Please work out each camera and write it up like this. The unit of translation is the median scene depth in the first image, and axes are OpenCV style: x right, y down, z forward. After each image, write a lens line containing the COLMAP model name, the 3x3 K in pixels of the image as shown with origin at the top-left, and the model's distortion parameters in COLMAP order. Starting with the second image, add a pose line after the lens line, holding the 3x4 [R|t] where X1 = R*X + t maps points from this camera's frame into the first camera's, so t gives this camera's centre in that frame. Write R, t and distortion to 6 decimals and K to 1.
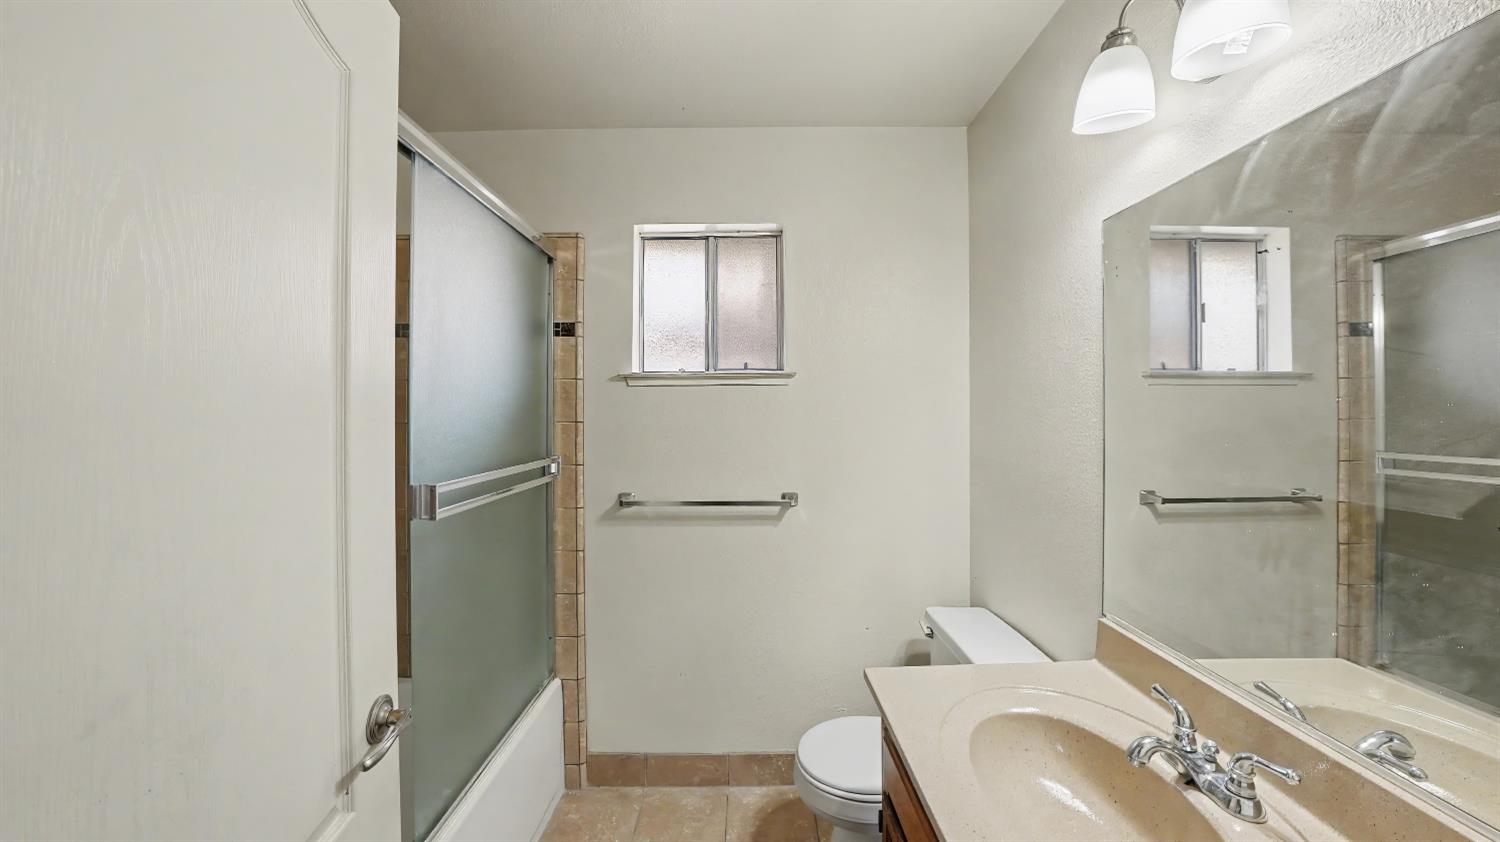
lens RADIAL K [[523.2, 0, 749.8], [0, 523.2, 409.2], [0, 0, 1]] dist [-0.034295, 0.007479]
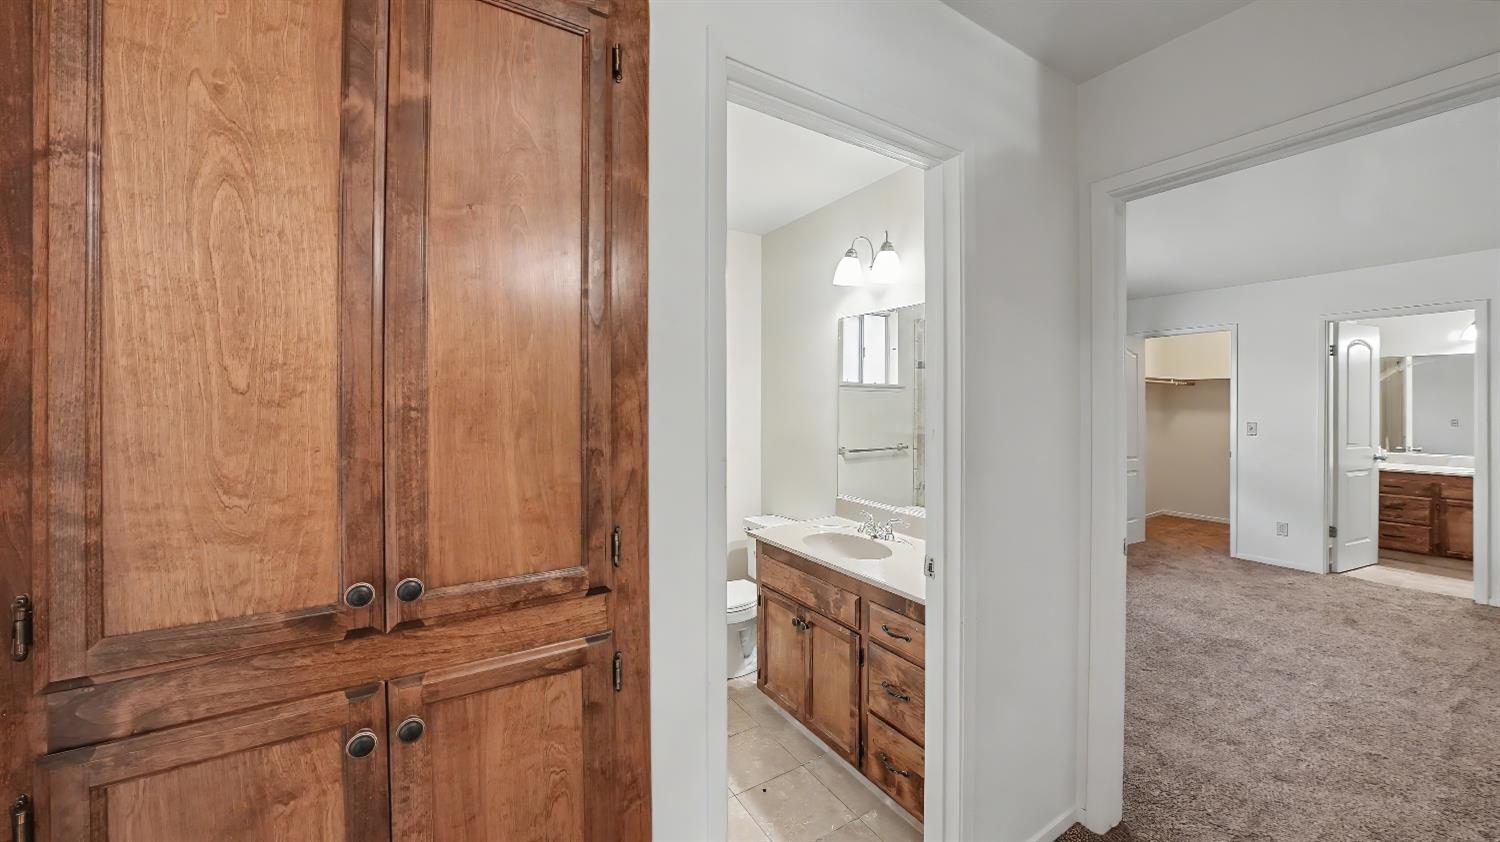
lens RADIAL K [[523.2, 0, 749.8], [0, 523.2, 409.2], [0, 0, 1]] dist [-0.034295, 0.007479]
pose [[0.853517, -0.001313, 0.521063, -0.513284], [-0.007445, 0.999864, 0.014716, -0.004141], [-0.521011, -0.016440, 0.853392, -0.461734]]
